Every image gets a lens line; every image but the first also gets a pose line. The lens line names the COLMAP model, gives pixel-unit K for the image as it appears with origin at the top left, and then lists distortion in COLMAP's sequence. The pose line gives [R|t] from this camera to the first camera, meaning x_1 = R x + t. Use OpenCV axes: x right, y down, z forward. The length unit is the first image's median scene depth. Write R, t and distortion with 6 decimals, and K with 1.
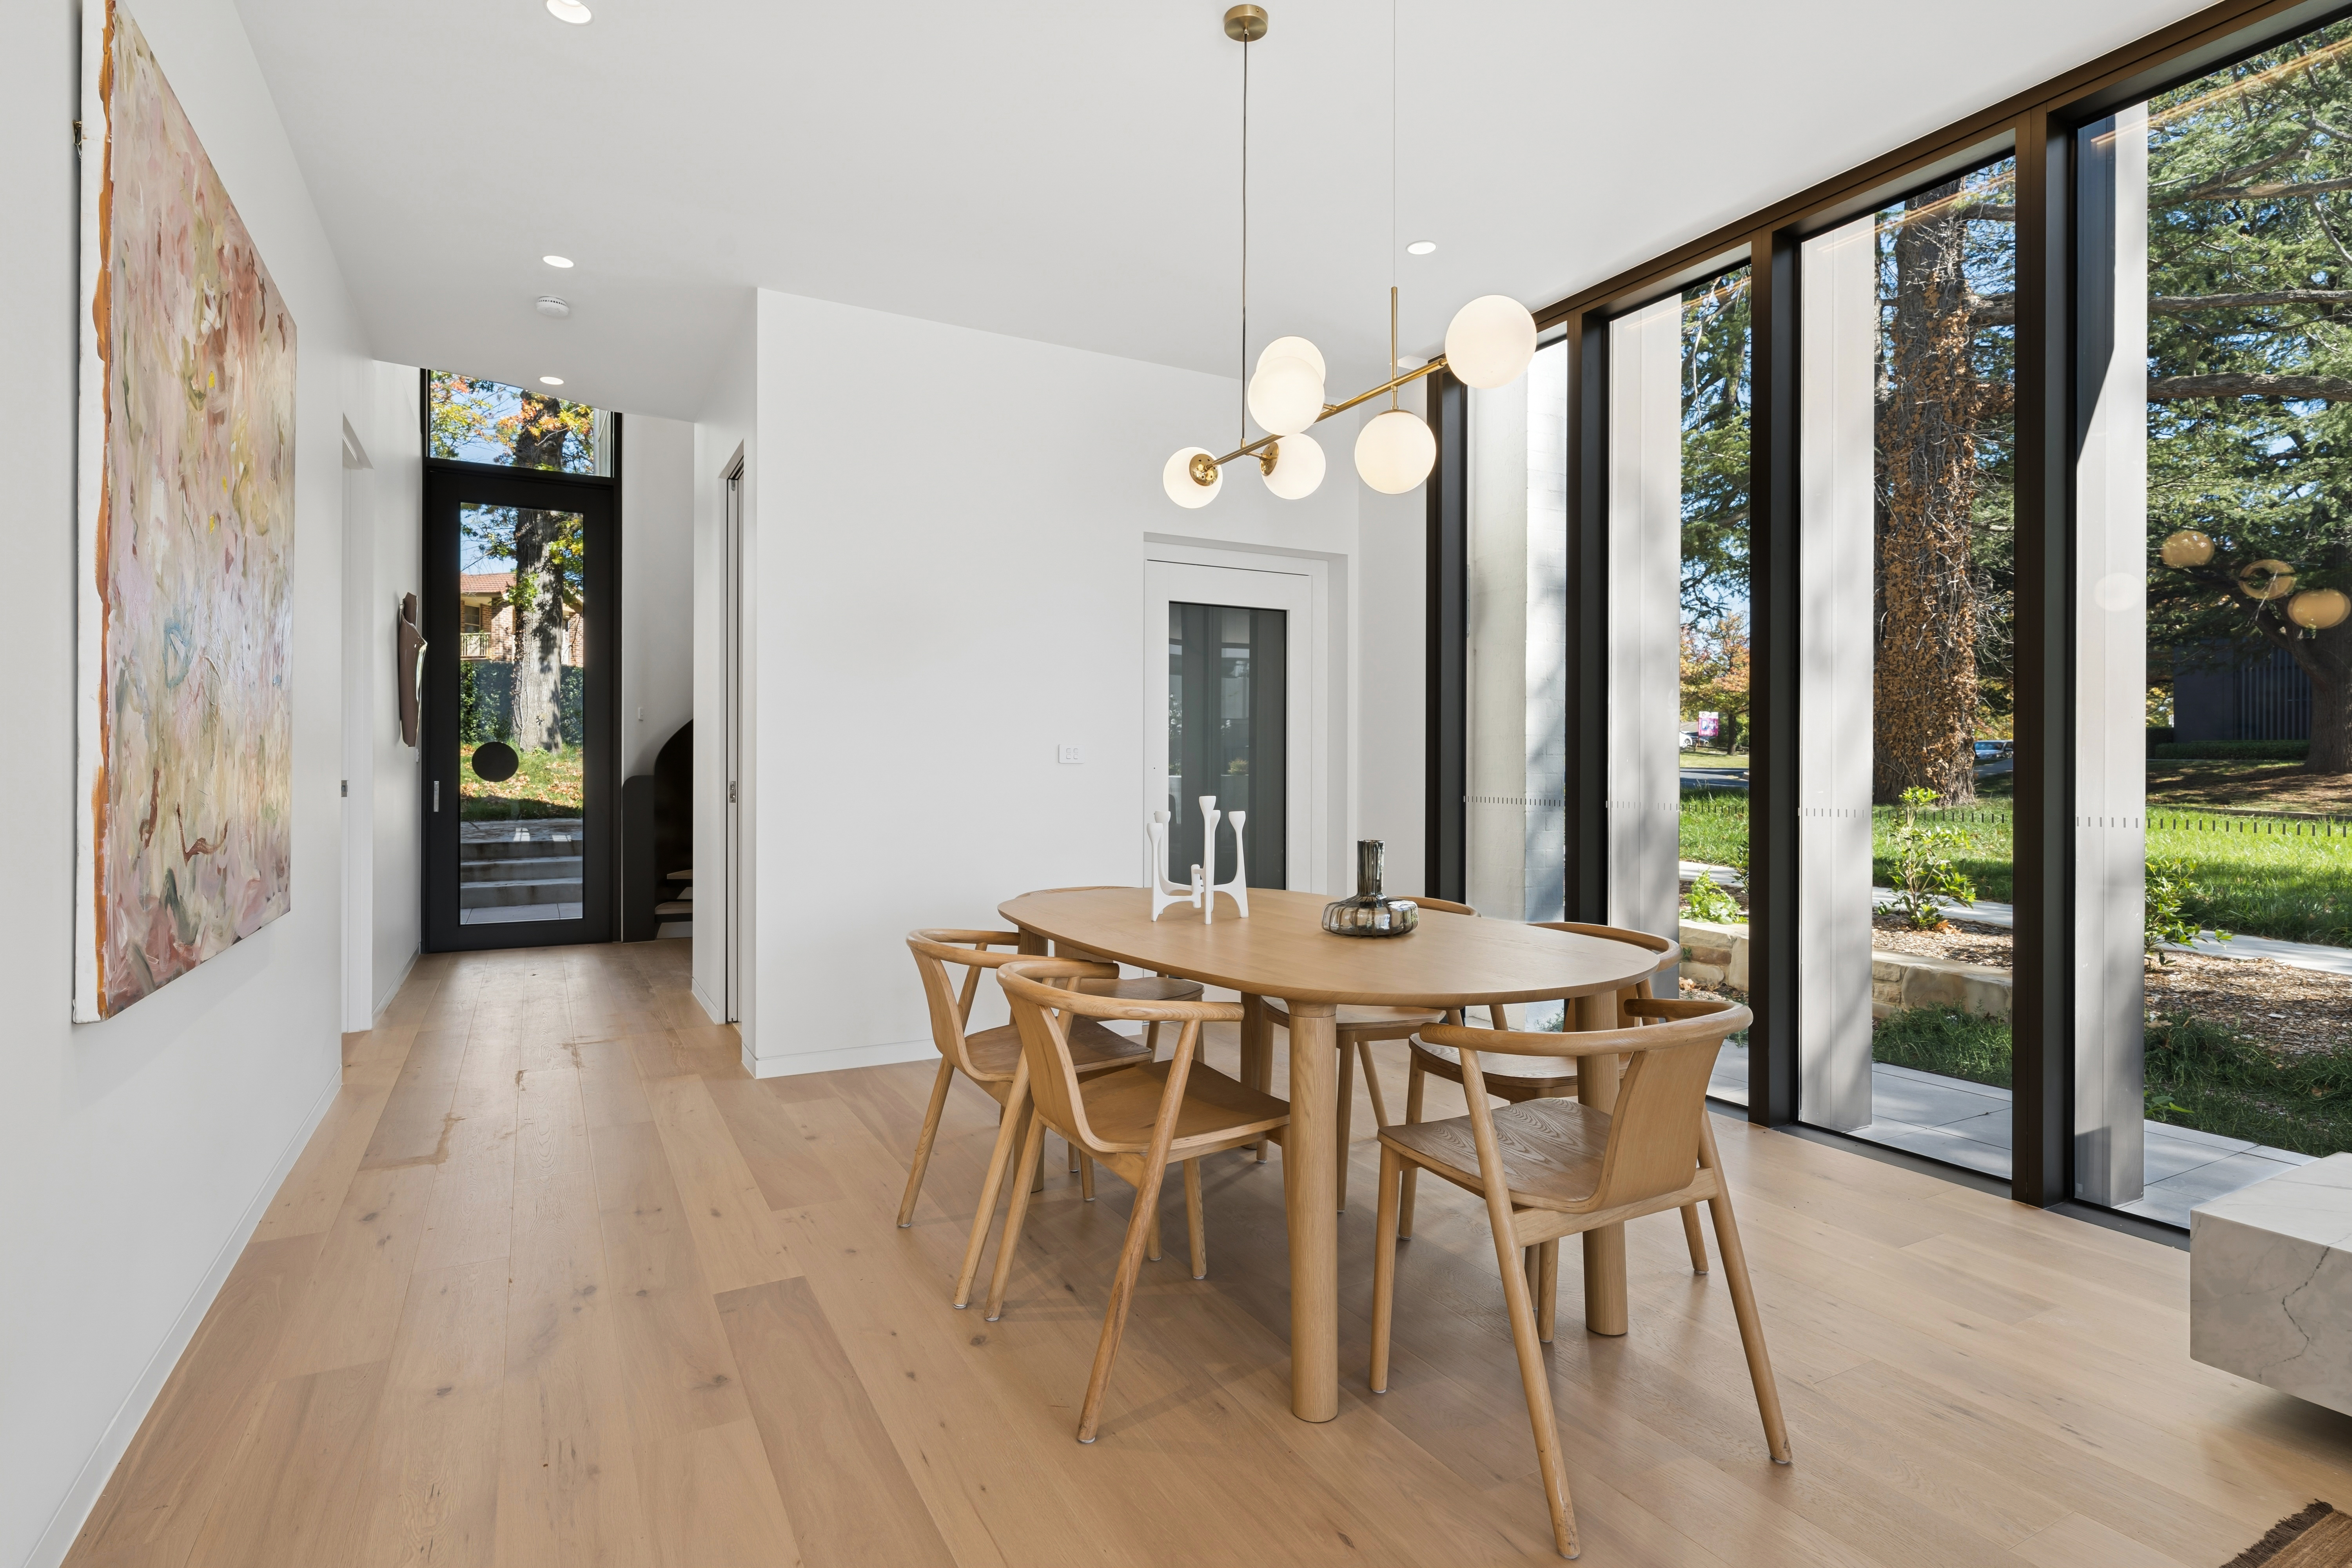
lens RADIAL K [[1176.4, 0, 1158.9], [0, 1176.4, 774.8], [0, 0, 1]] dist [-0.018830, 0.000732]
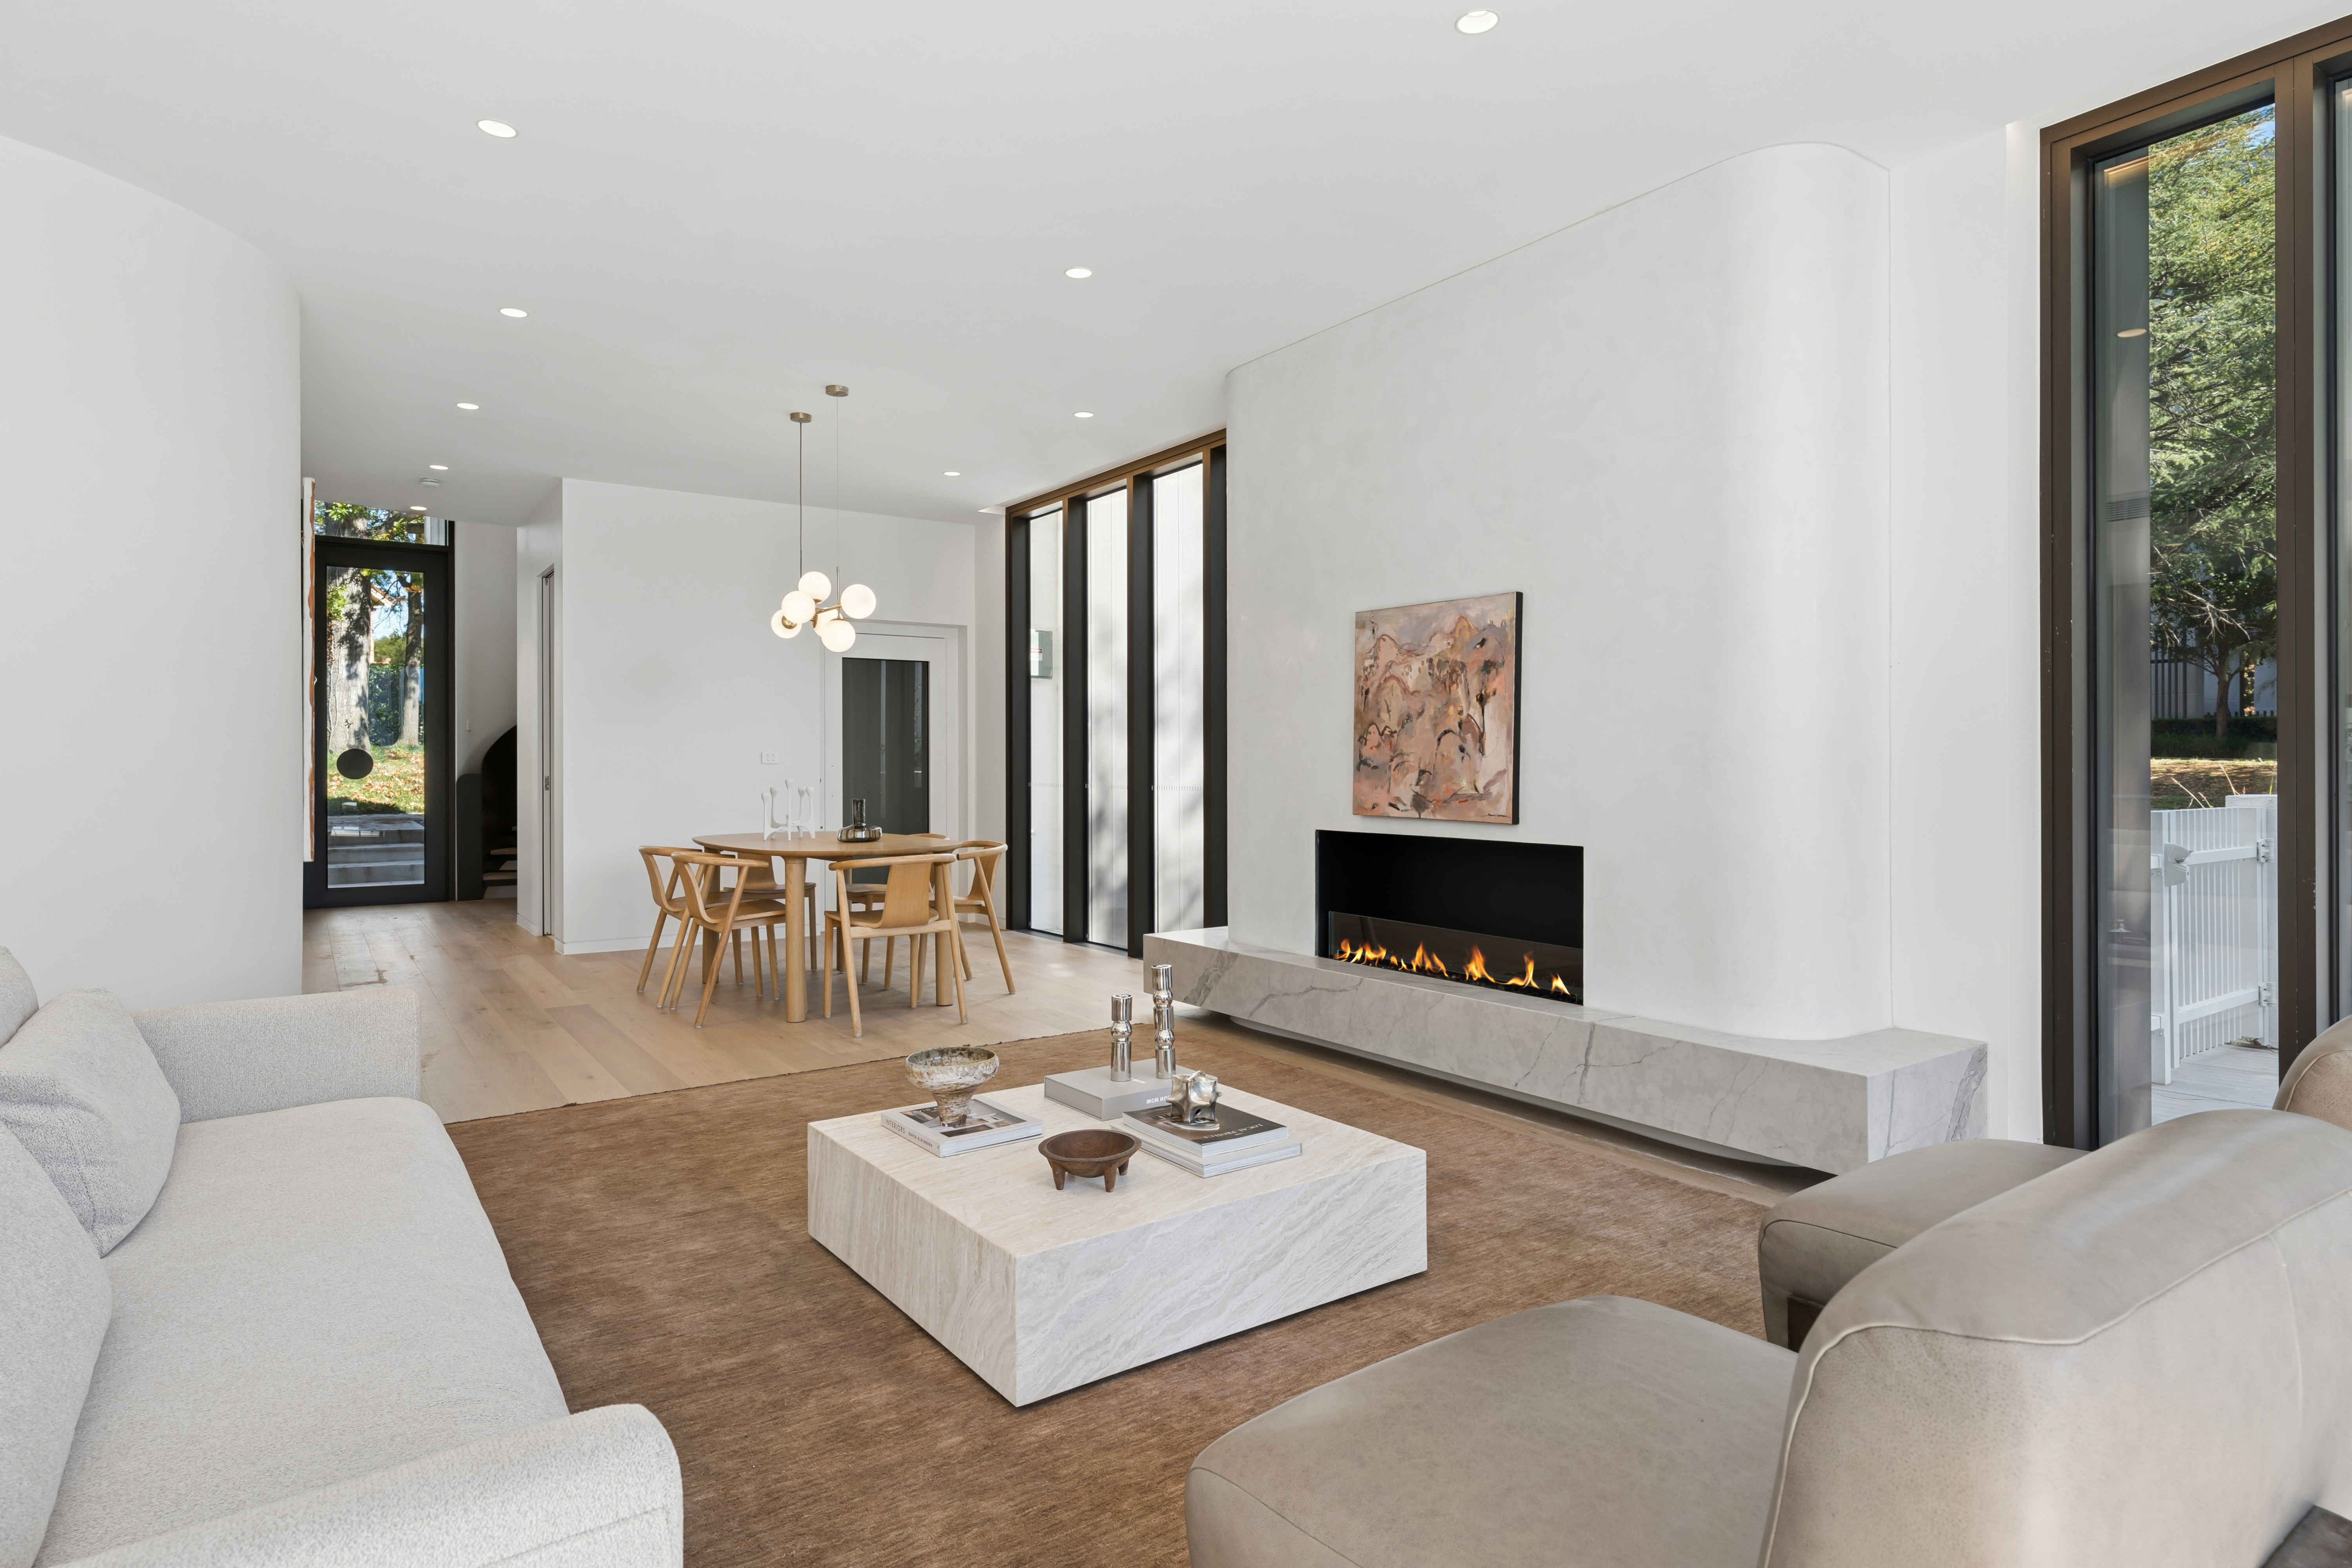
lens RADIAL K [[1259.6, 0, 1189.9], [0, 1259.6, 768.4], [0, 0, 1]] dist [-0.001808, 0.000847]
pose [[0.992102, -0.011130, 0.124935, 0.185690], [0.011303, 0.999936, -0.000682, 0.002649], [-0.124920, 0.002089, 0.992165, -0.521275]]
